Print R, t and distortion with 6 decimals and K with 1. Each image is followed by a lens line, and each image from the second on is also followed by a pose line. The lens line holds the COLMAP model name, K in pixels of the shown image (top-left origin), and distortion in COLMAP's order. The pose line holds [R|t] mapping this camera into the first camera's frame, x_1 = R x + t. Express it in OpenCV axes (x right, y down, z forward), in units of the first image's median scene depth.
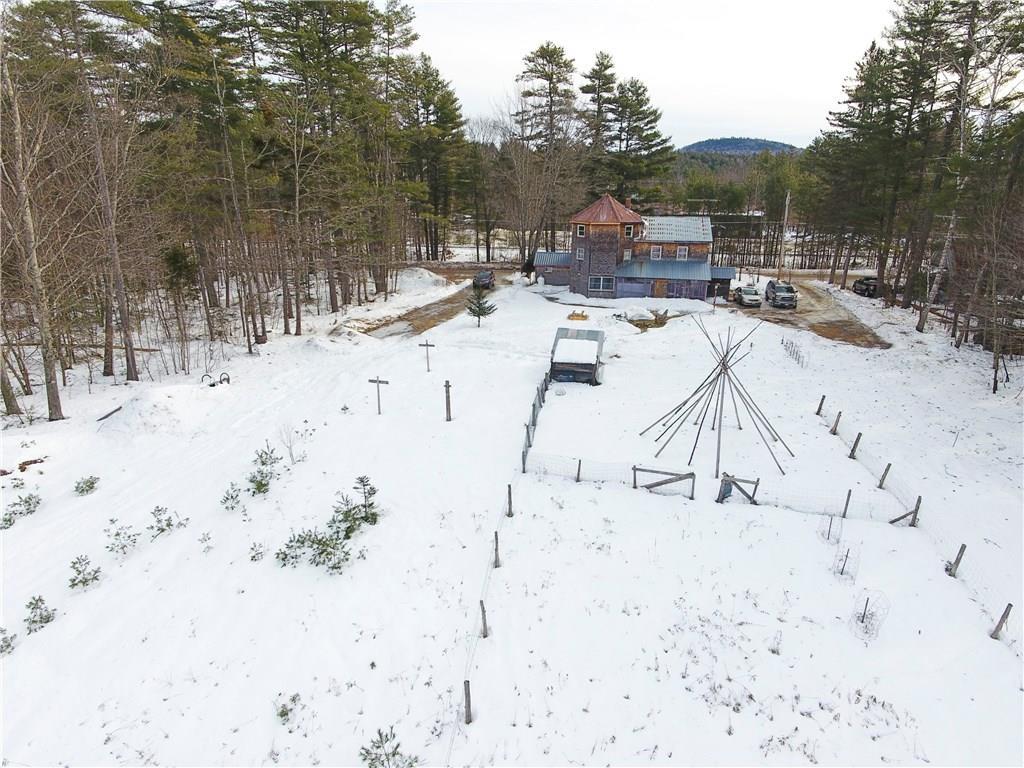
lens RADIAL K [[592.9, 0, 522.9], [0, 592.9, 389.6], [0, 0, 1]] dist [-0.000174, 0.002520]
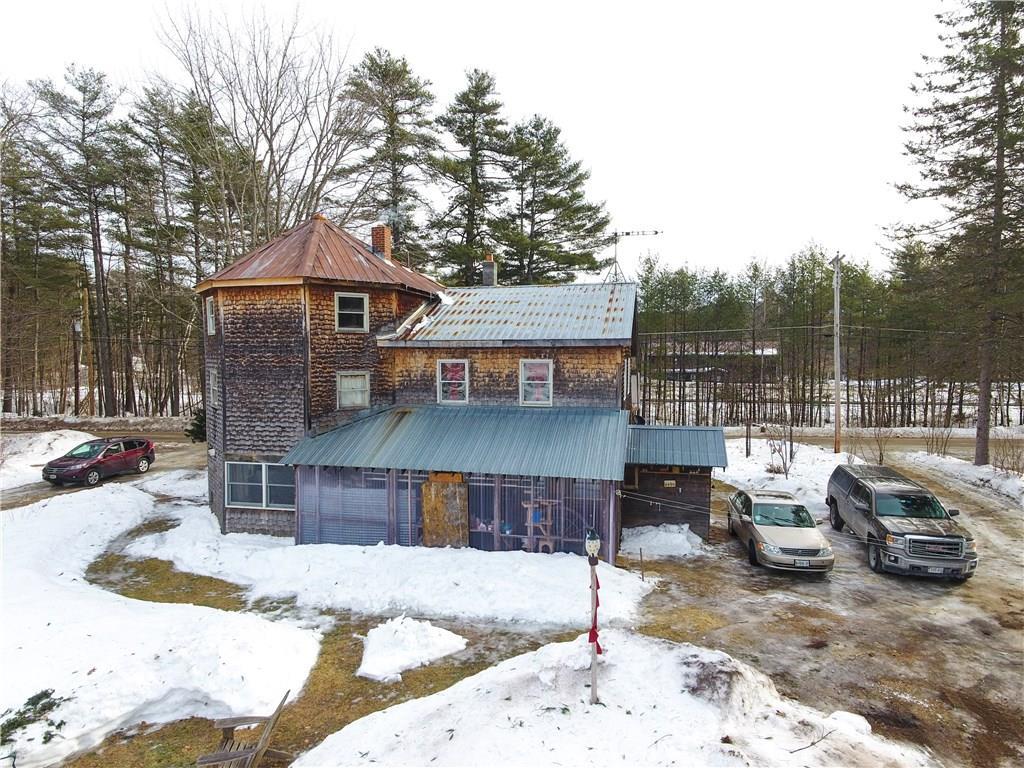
lens RADIAL K [[592.9, 0, 522.9], [0, 592.9, 389.6], [0, 0, 1]] dist [-0.000174, 0.002520]
pose [[0.999593, -0.007399, -0.027538, 0.283605], [0.000006, 0.965802, -0.259280, -0.156781], [0.028514, 0.259174, 0.965410, 0.749872]]
